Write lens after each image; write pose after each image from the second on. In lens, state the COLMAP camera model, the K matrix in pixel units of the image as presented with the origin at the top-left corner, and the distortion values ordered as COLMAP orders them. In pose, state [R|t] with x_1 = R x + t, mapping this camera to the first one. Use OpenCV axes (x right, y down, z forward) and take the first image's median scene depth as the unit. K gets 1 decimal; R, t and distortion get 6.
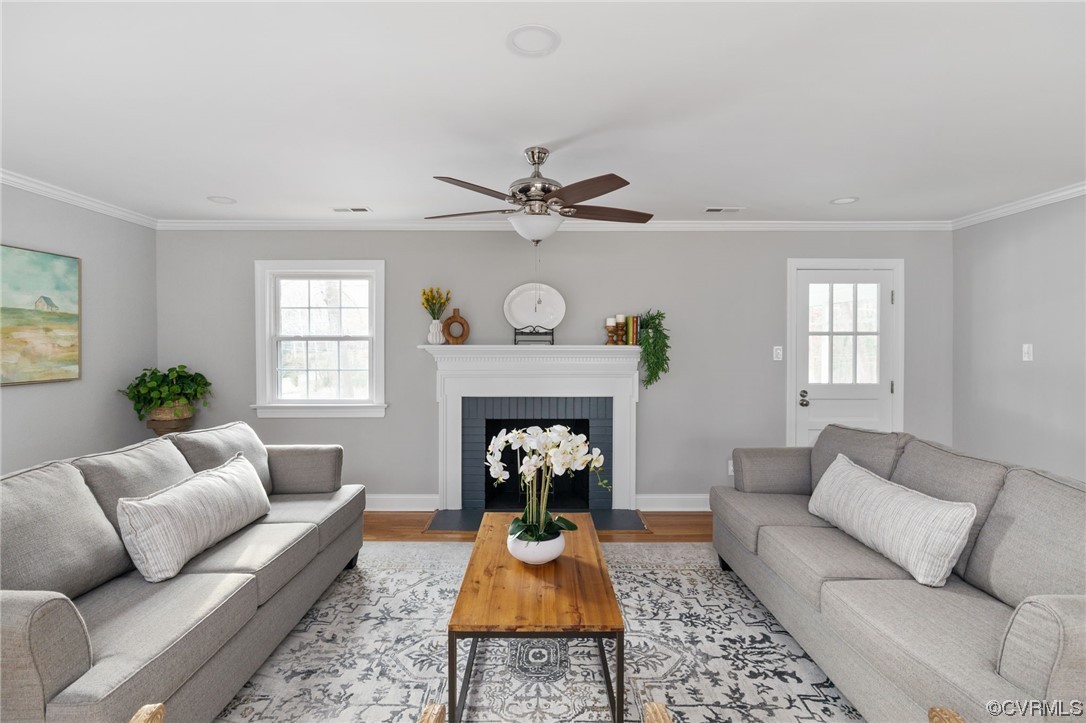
lens RADIAL K [[535.0, 0, 538.5], [0, 535.0, 346.3], [0, 0, 1]] dist [-0.003377, 0.000086]
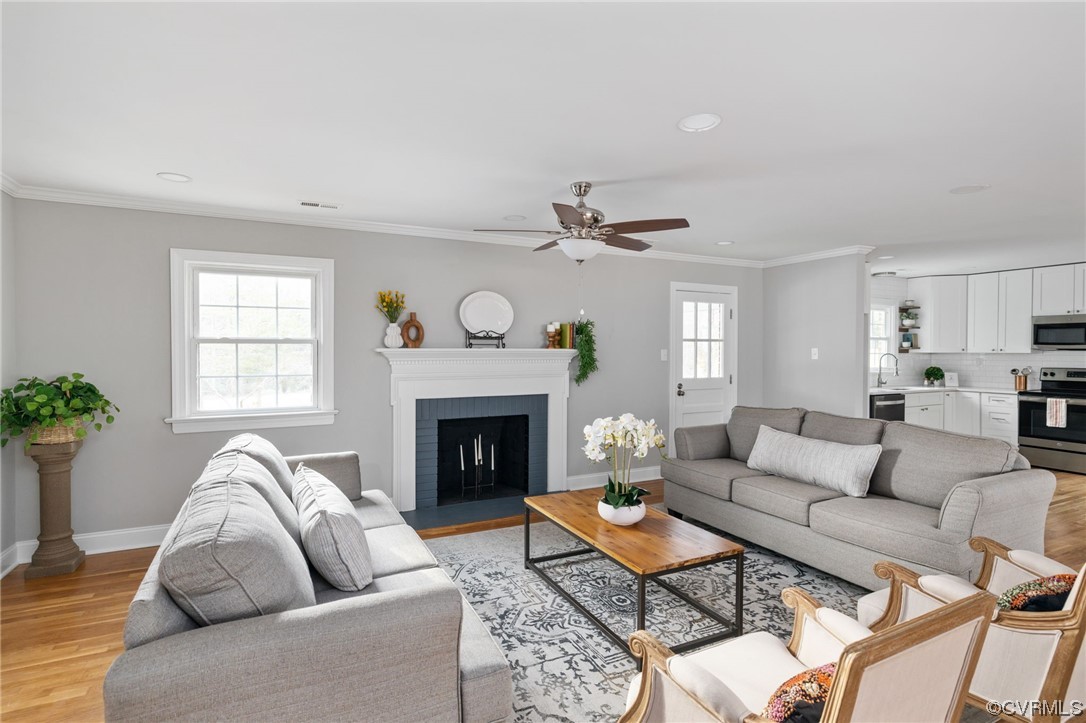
lens RADIAL K [[535.0, 0, 522.3], [0, 535.0, 350.2], [0, 0, 1]] dist [-0.003377, 0.000086]
pose [[0.901099, -0.000223, 0.433614, -0.419079], [0.000267, 1.000000, -0.000041, 0.001090], [-0.433614, 0.000153, 0.901099, -0.006780]]
